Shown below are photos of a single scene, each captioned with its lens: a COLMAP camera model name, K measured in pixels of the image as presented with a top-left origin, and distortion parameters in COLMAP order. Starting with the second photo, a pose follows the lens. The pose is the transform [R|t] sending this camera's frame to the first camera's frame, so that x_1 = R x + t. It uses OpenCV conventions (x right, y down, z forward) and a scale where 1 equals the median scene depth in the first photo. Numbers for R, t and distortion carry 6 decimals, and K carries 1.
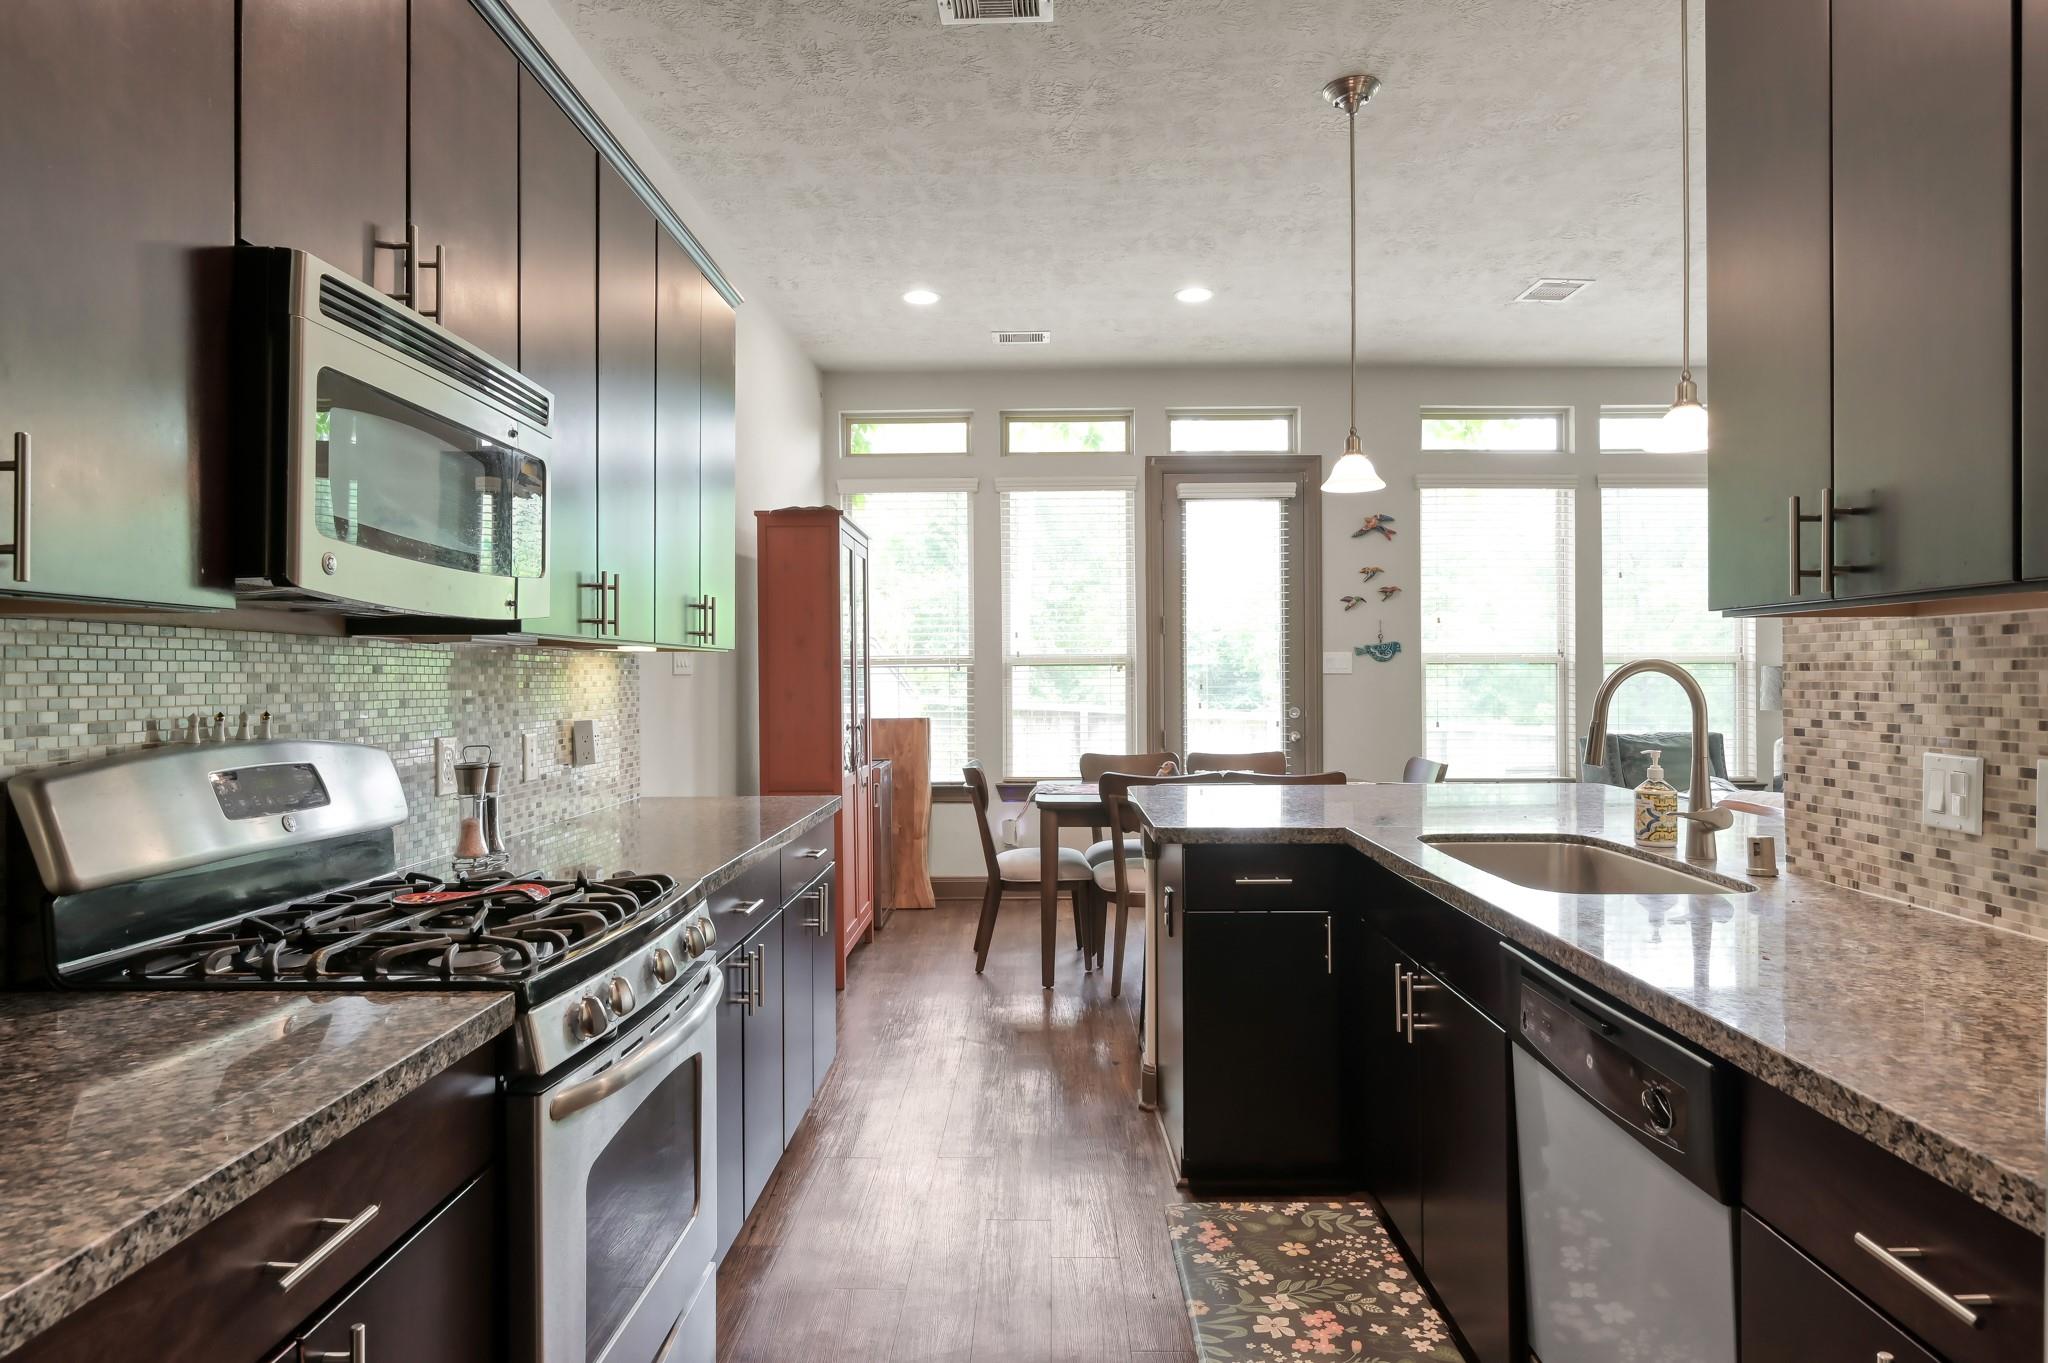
lens RADIAL K [[1182.4, 0, 1024.9], [0, 1182.4, 676.4], [0, 0, 1]] dist [-0.001953, 0.000573]
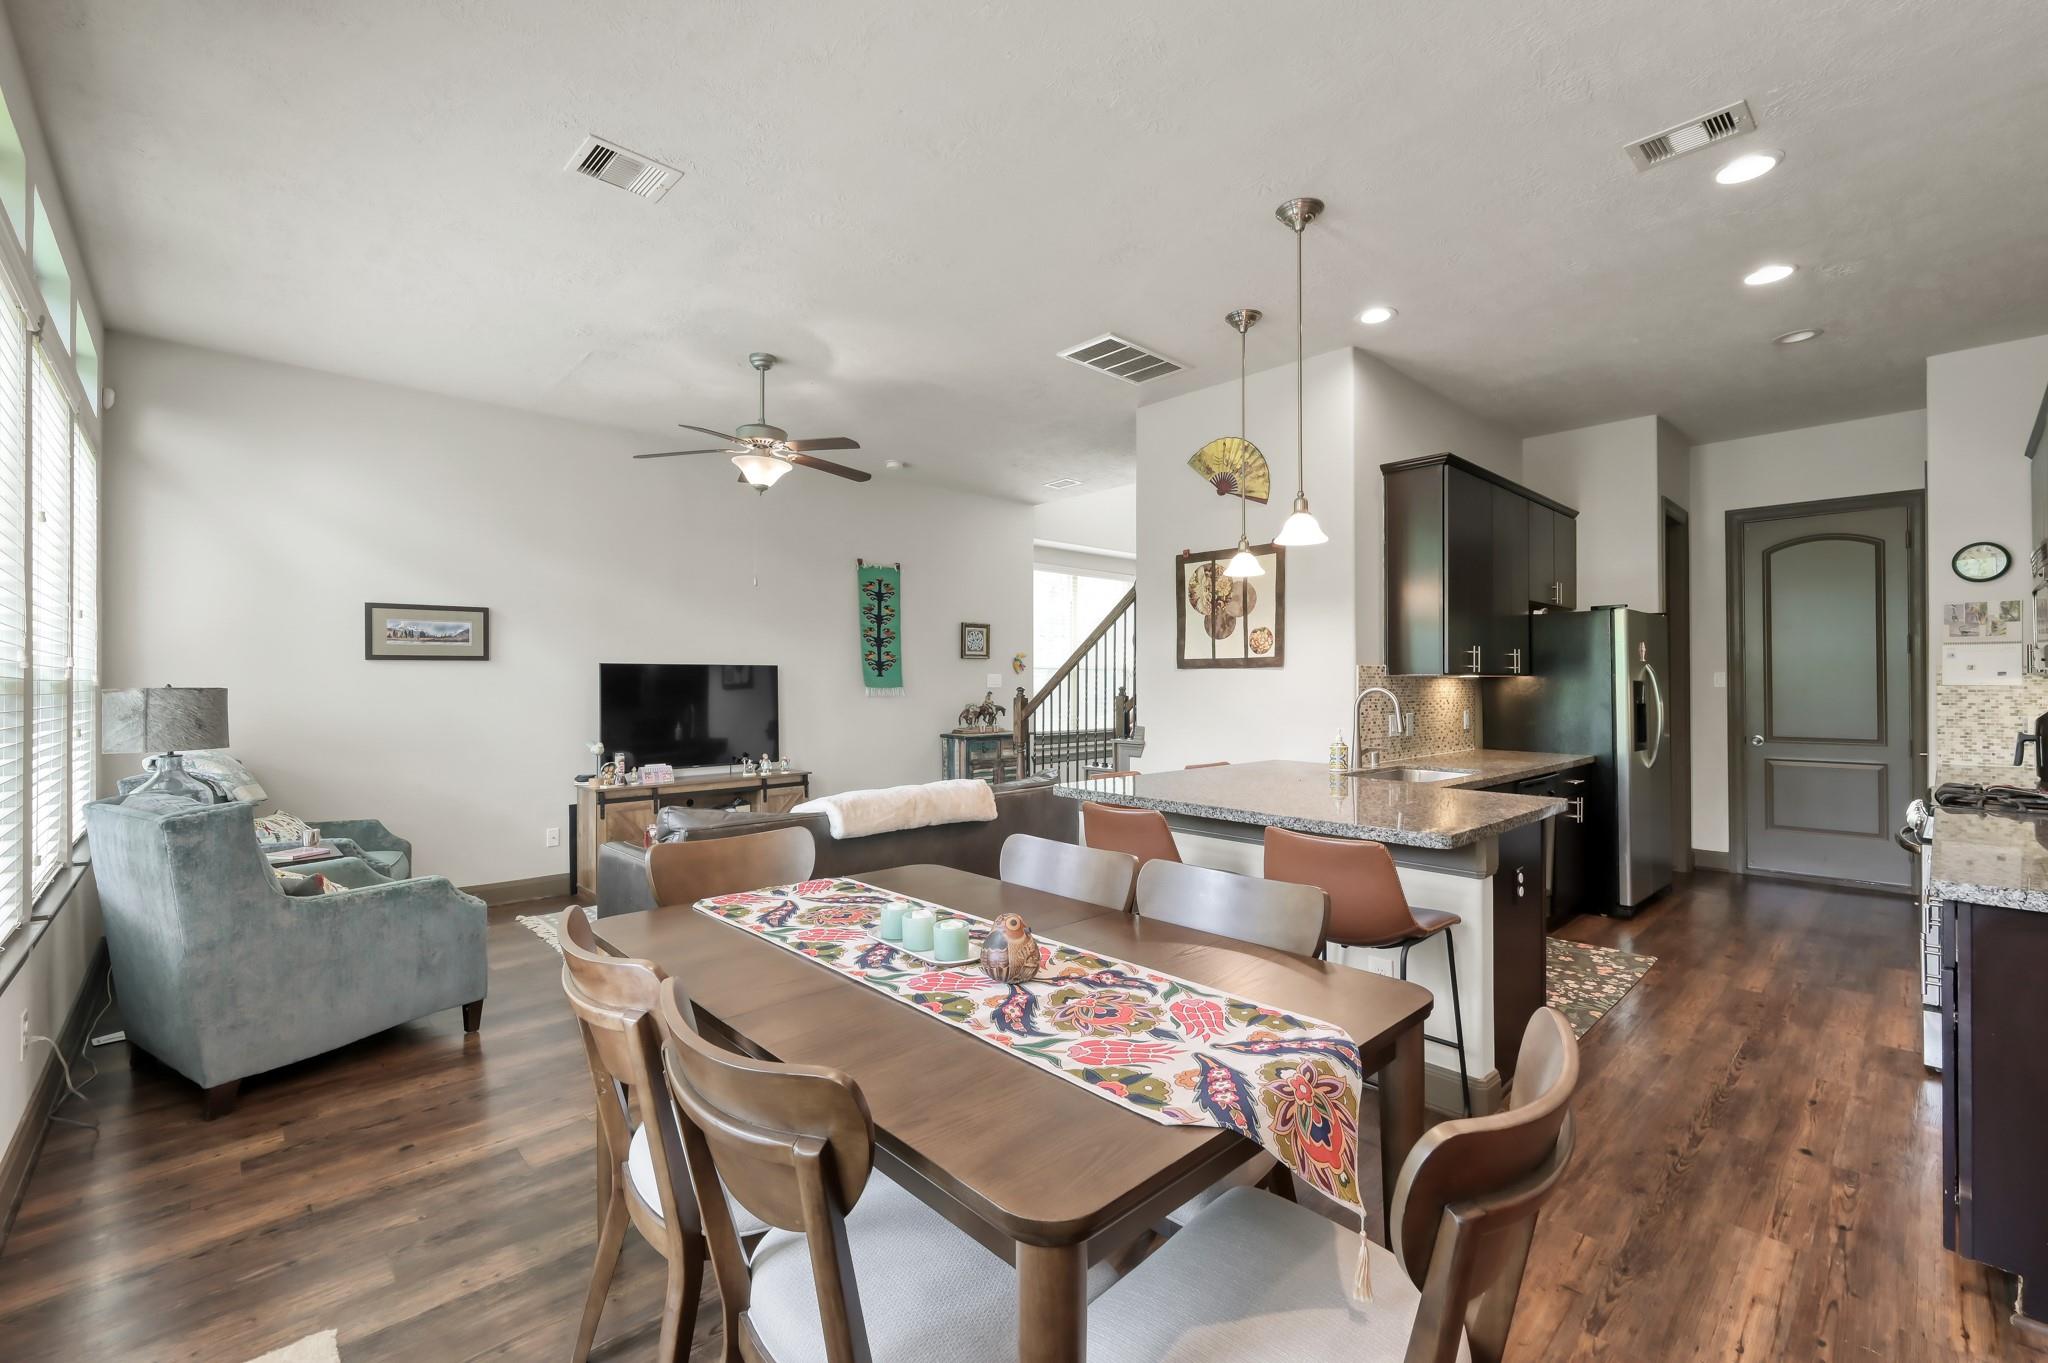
lens RADIAL K [[863.2, 0, 1028.5], [0, 863.2, 677.1], [0, 0, 1]] dist [-0.001132, -0.000047]
pose [[-0.696249, 0.008973, 0.717744, -0.214039], [0.004508, 0.999957, -0.008129, -0.021535], [-0.717786, -0.002424, -0.696260, 2.440018]]
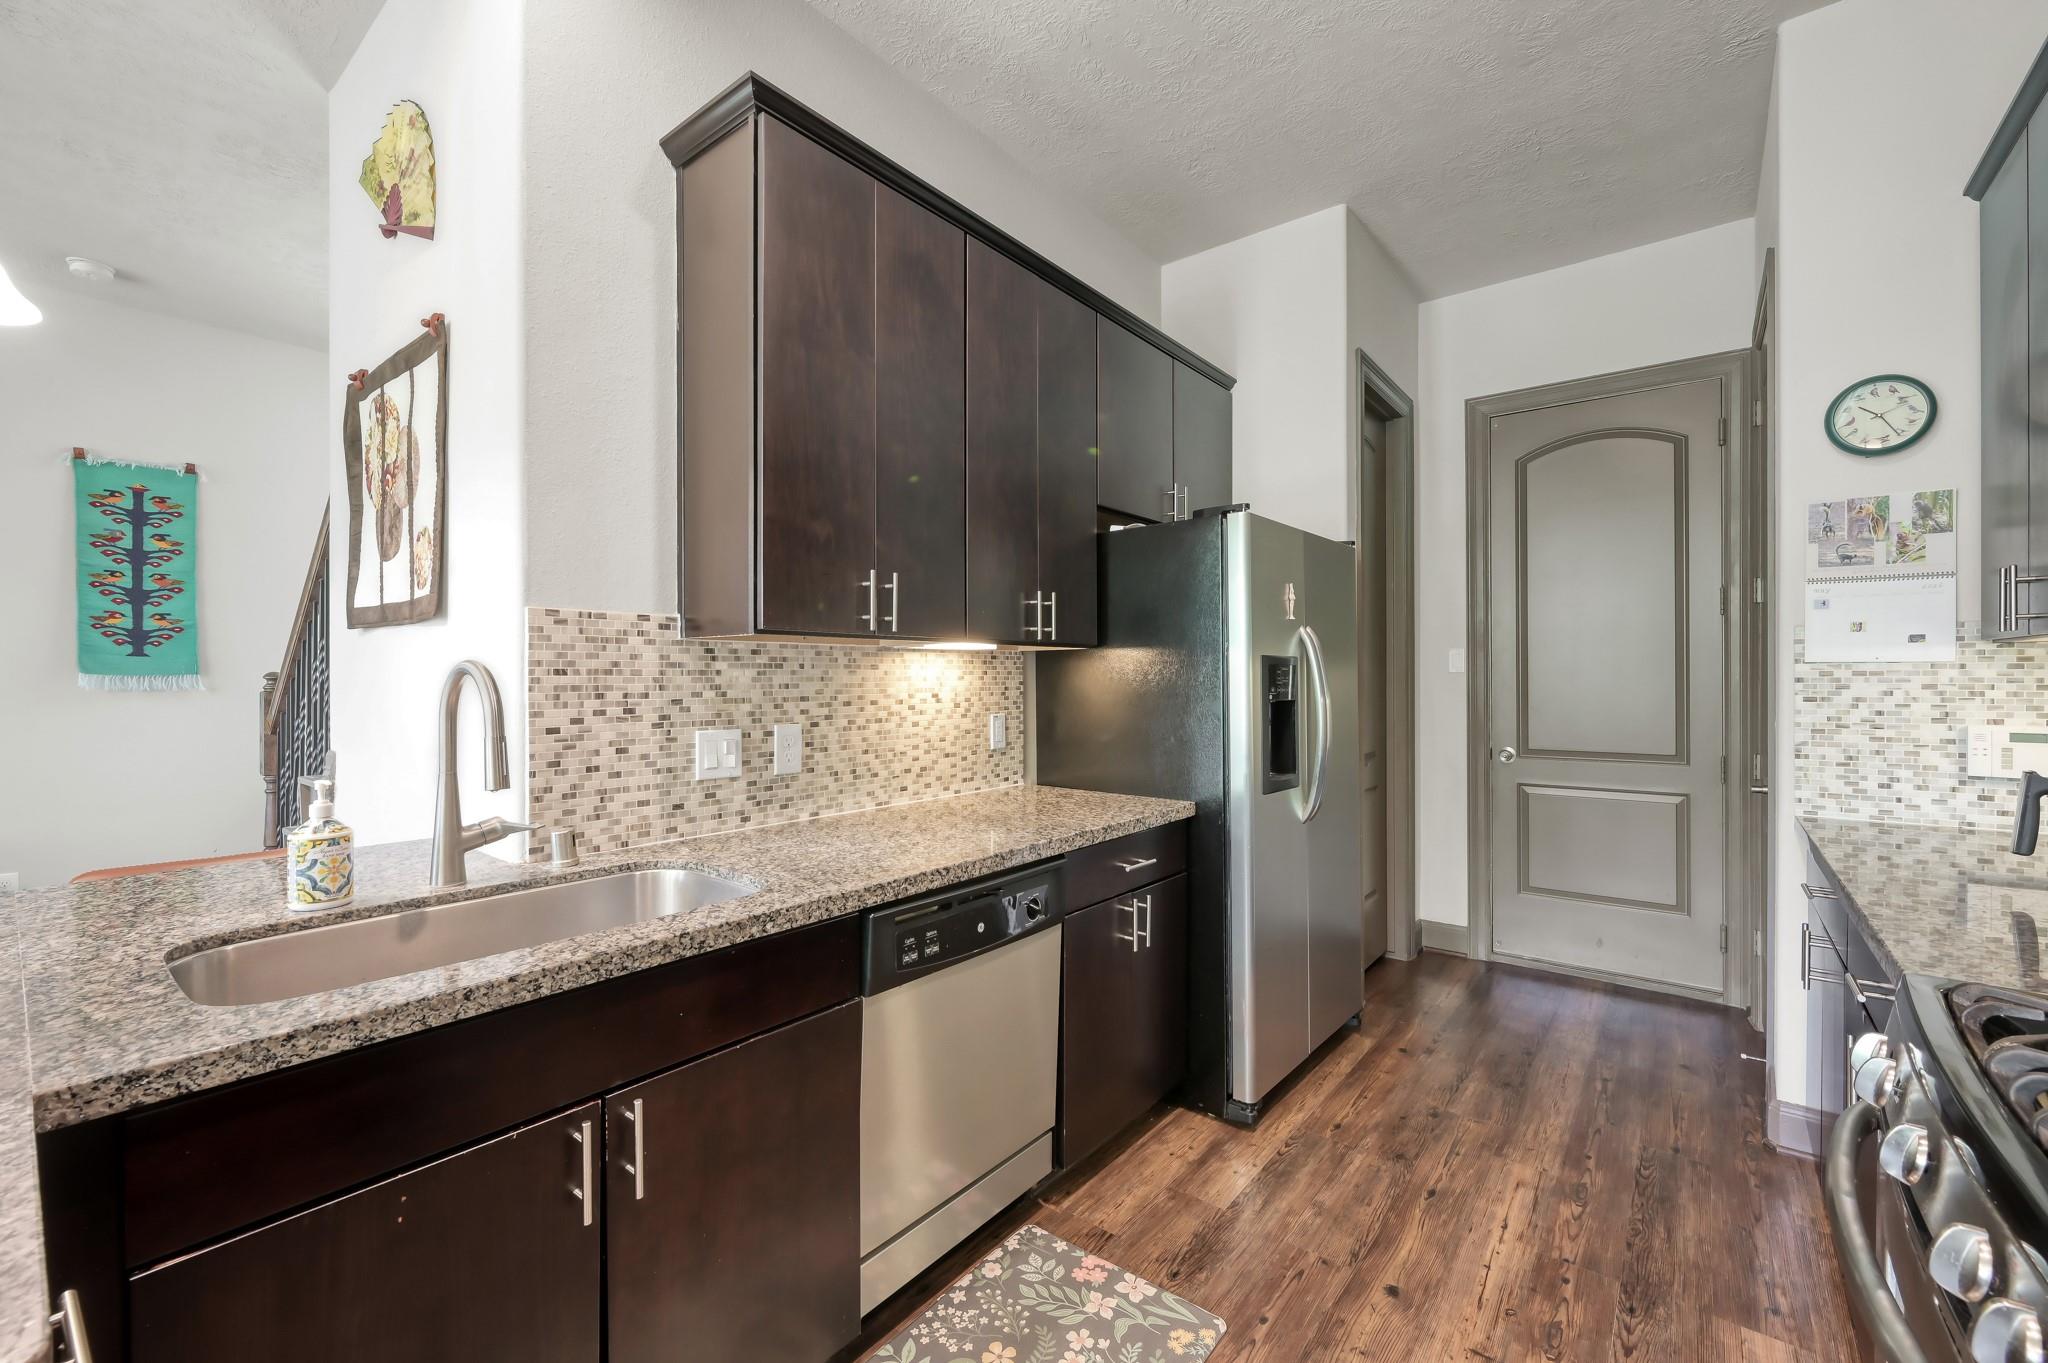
lens RADIAL K [[838.0, 0, 1024.5], [0, 838.0, 678.4], [0, 0, 1]] dist [-0.003053, -0.000291]
pose [[-0.789544, 0.003550, 0.613684, -0.144203], [0.005309, 0.999985, 0.001045, -0.000433], [-0.613671, 0.004083, -0.789551, 1.099319]]
